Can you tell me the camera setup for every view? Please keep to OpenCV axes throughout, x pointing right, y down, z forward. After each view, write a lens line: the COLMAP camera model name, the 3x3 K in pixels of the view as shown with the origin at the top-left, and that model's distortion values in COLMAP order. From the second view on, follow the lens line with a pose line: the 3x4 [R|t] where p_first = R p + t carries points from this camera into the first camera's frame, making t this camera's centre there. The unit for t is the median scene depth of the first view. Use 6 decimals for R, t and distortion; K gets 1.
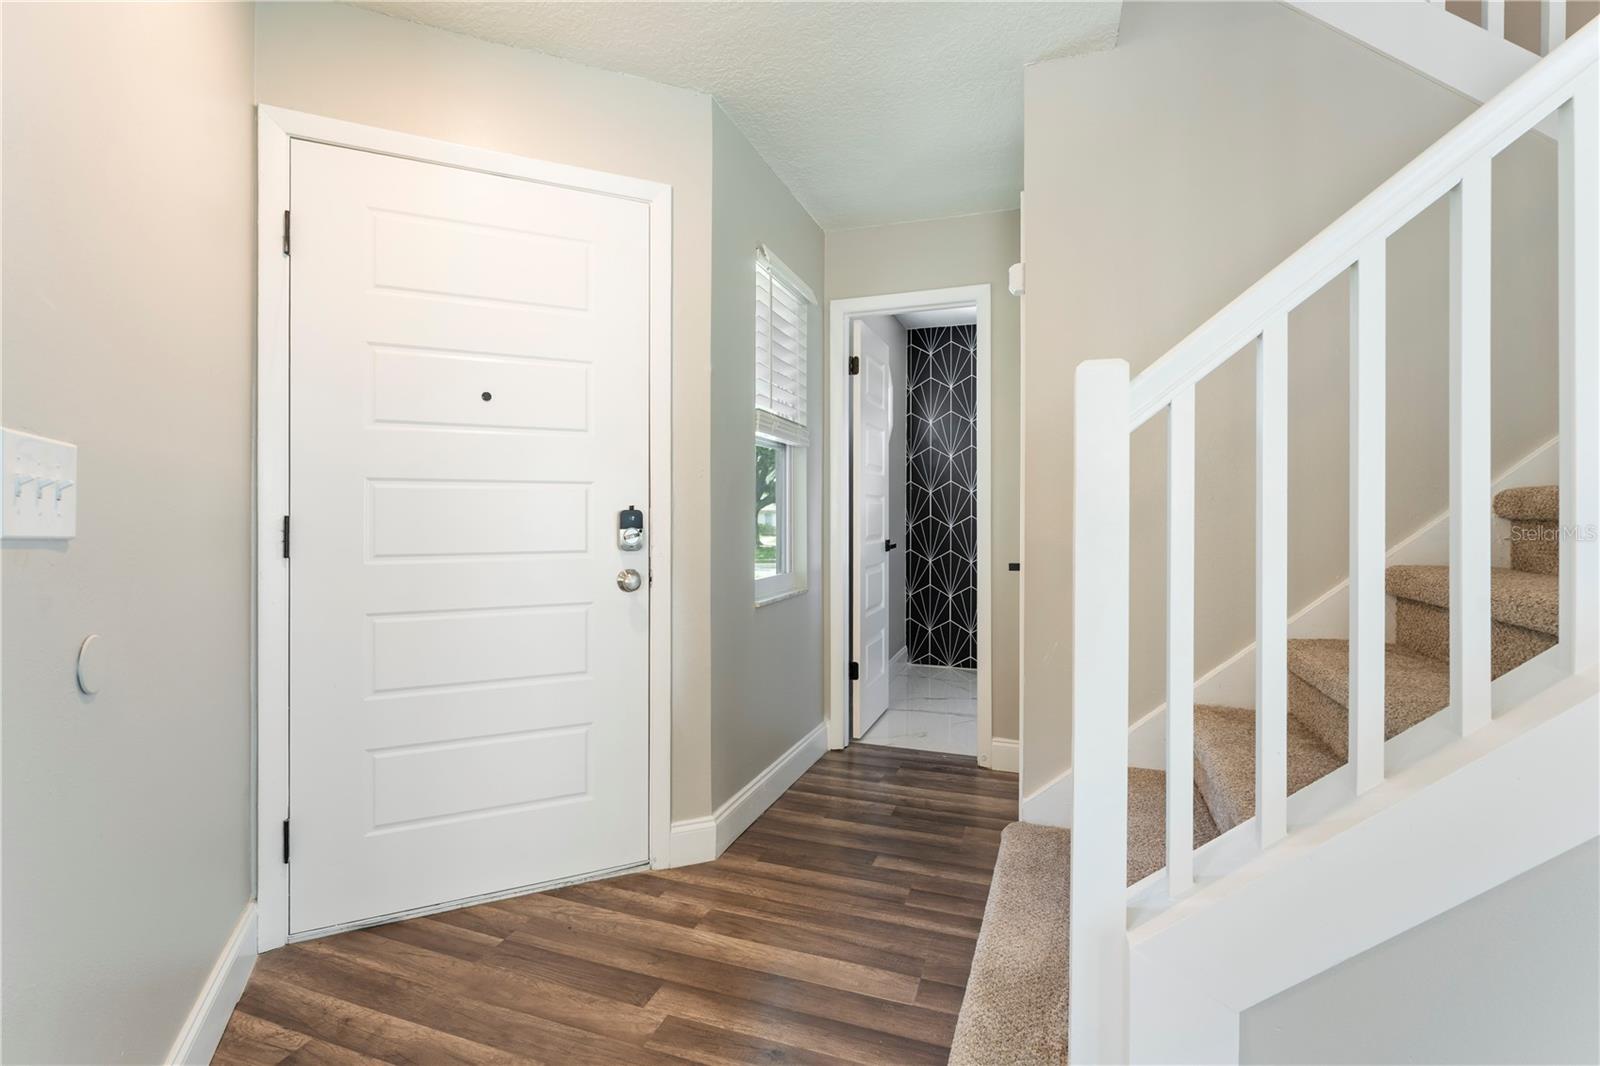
lens RADIAL K [[719.1, 0, 795.7], [0, 719.1, 512.3], [0, 0, 1]] dist [-0.001151, 0.000315]
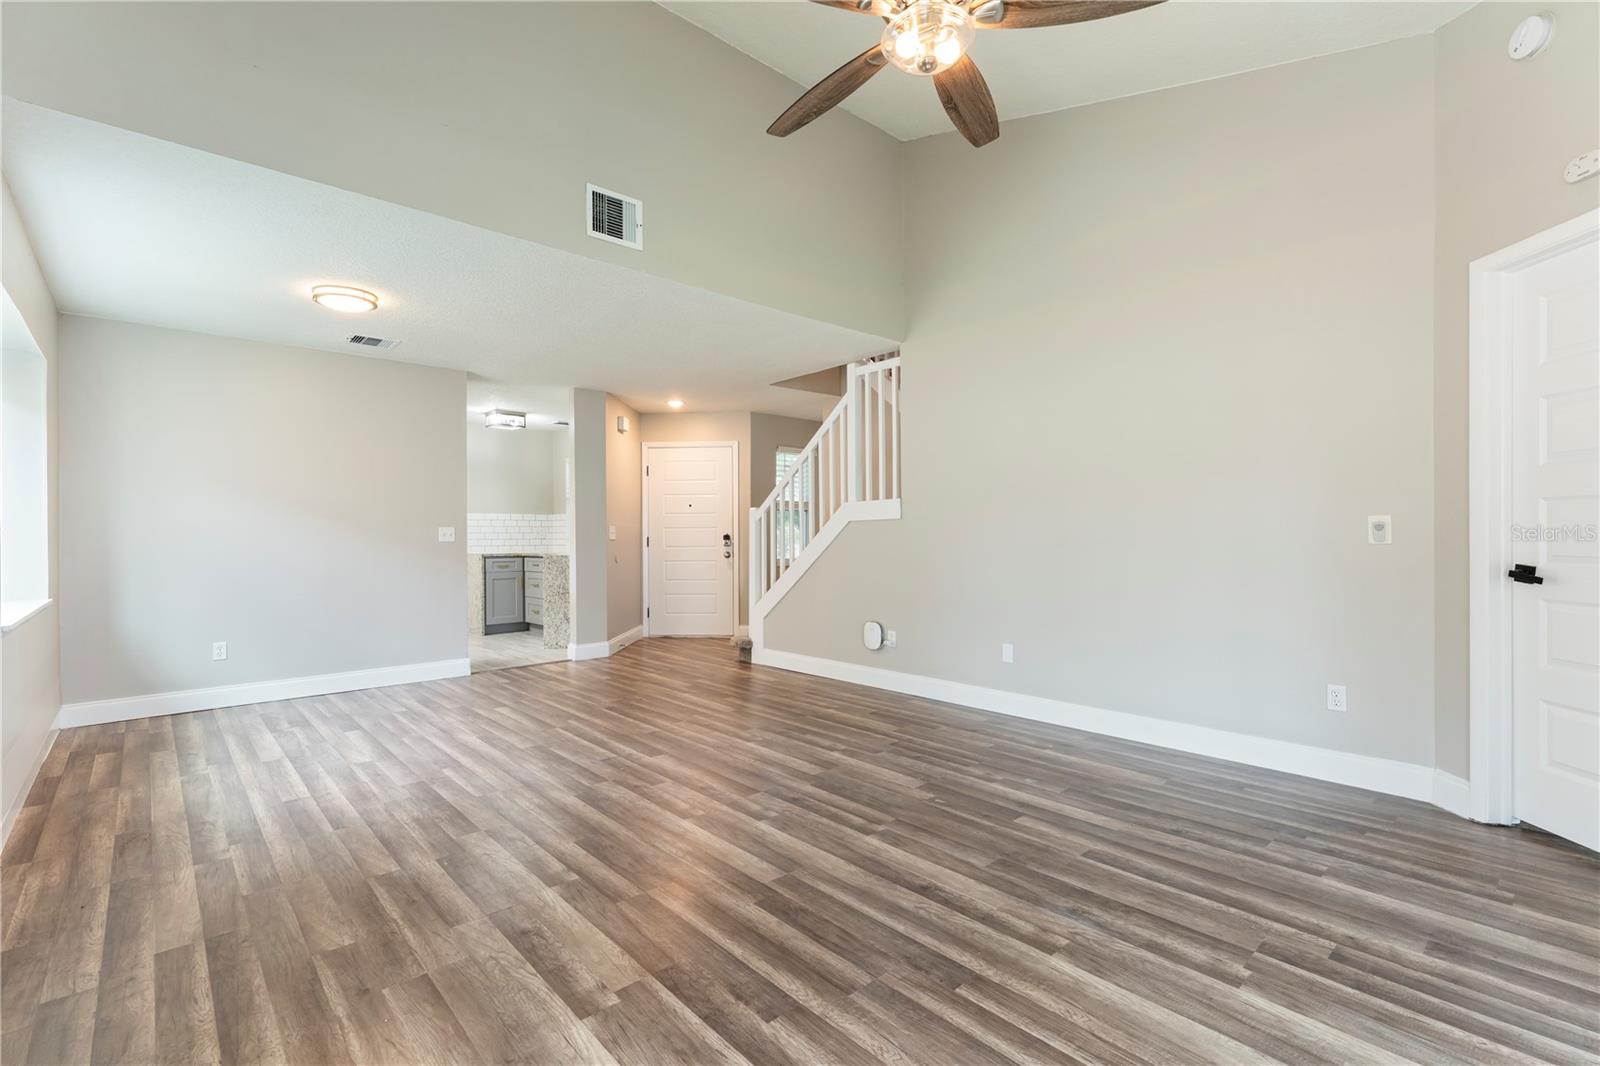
lens RADIAL K [[719.1, 0, 790.0], [0, 719.1, 535.0], [0, 0, 1]] dist [-0.001151, 0.000315]
pose [[0.874170, -0.007015, -0.485569, 2.073278], [0.008637, 0.999962, 0.001103, -0.004245], [0.485542, -0.005158, 0.874198, -2.291970]]
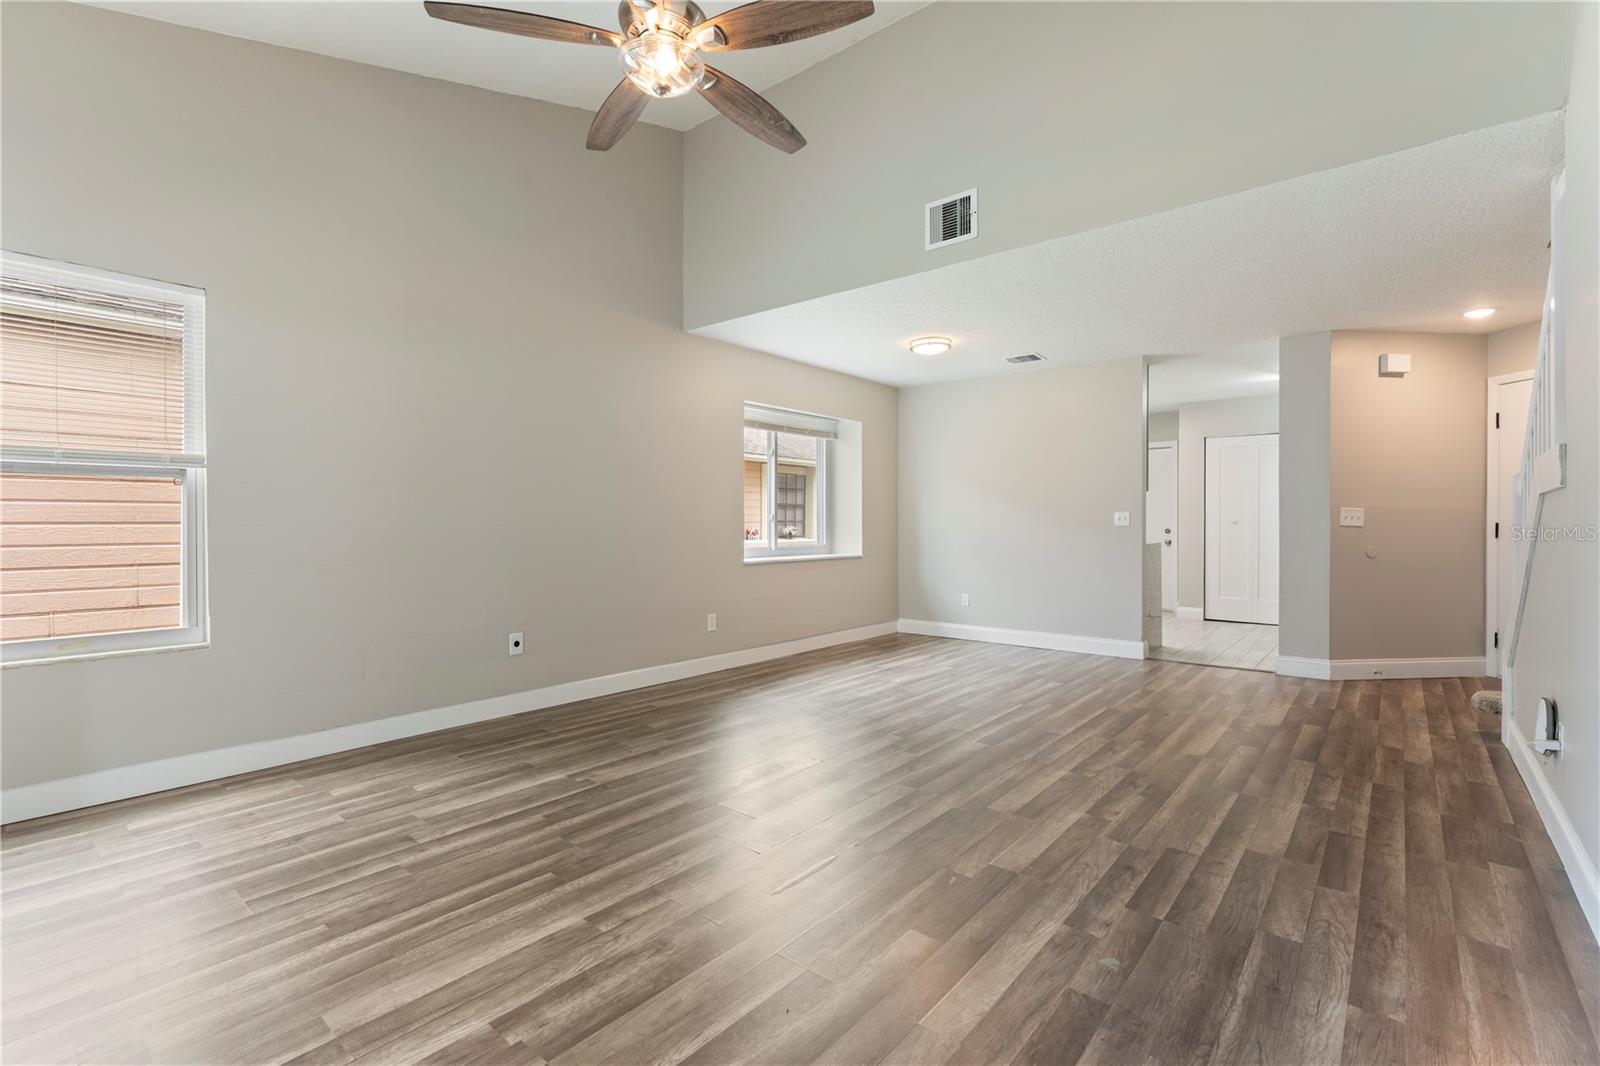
lens RADIAL K [[719.1, 0, 792.0], [0, 719.1, 521.0], [0, 0, 1]] dist [-0.001151, 0.000315]
pose [[-0.359771, -0.002655, -0.933037, 2.799685], [0.000468, 0.999995, -0.003026, 0.003655], [0.933040, -0.001525, -0.359769, -0.525659]]
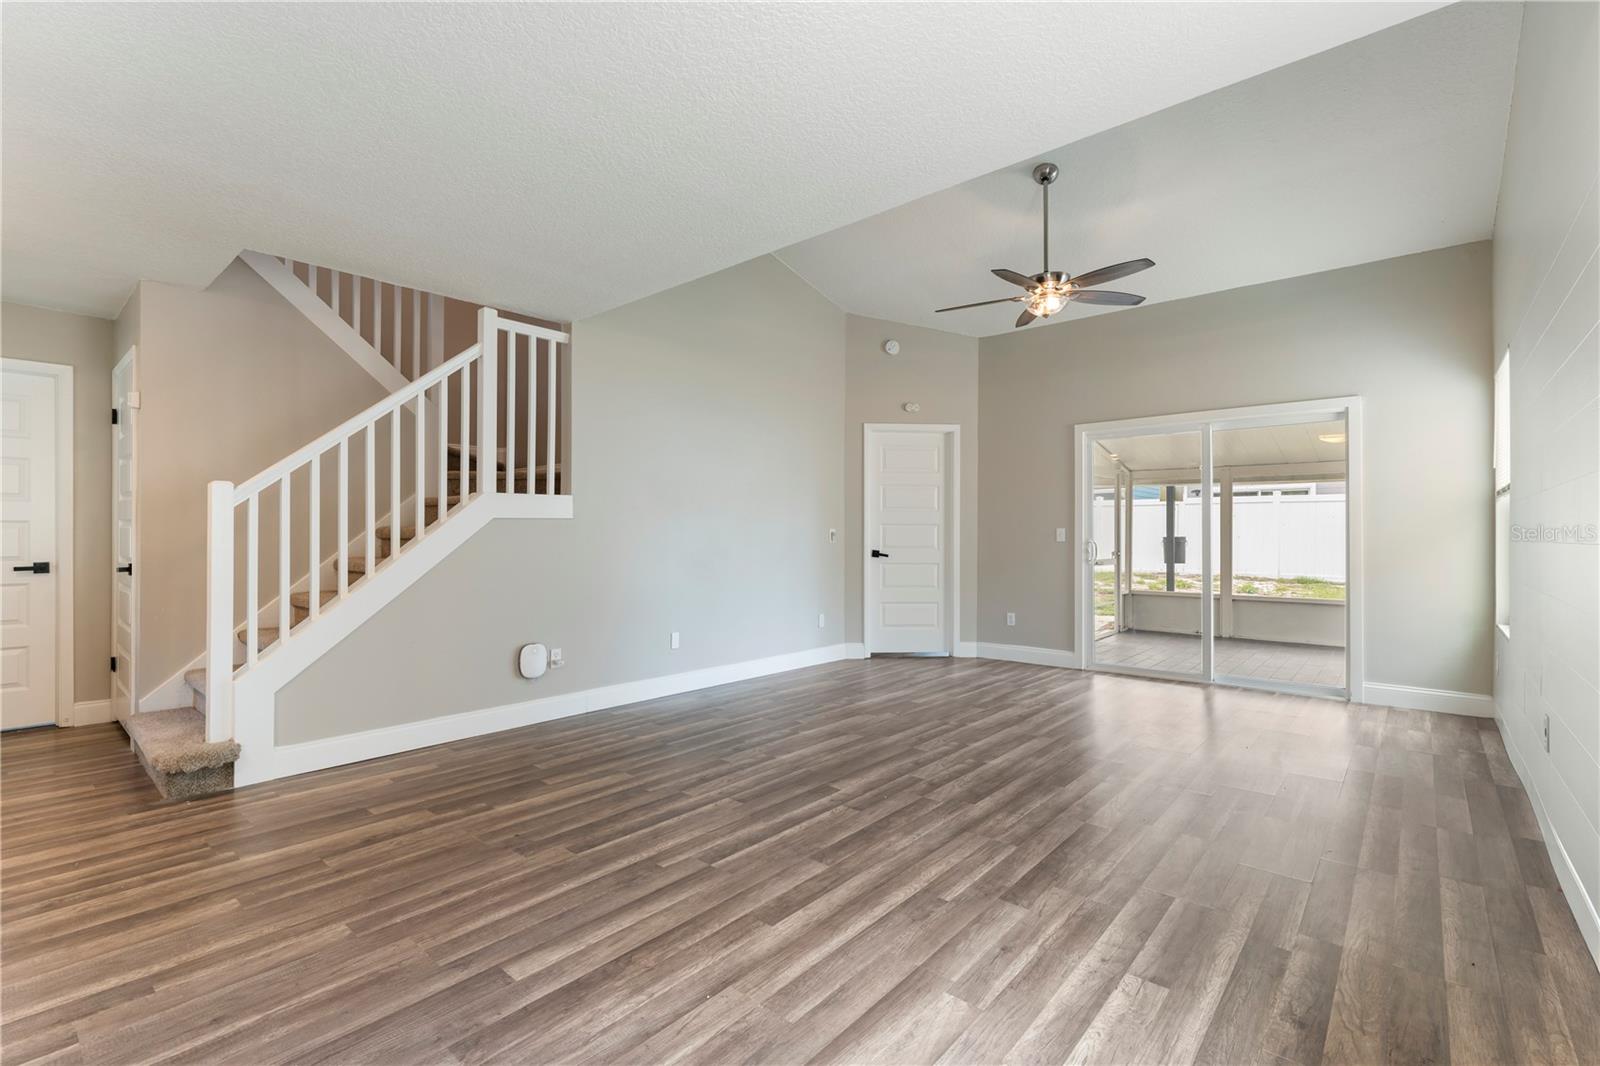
lens RADIAL K [[719.1, 0, 807.0], [0, 719.1, 540.1], [0, 0, 1]] dist [-0.001151, 0.000315]
pose [[0.360536, -0.004534, 0.932734, -0.833379], [-0.001565, 0.999984, 0.005466, -0.001273], [-0.932744, -0.003430, 0.360523, -1.303718]]
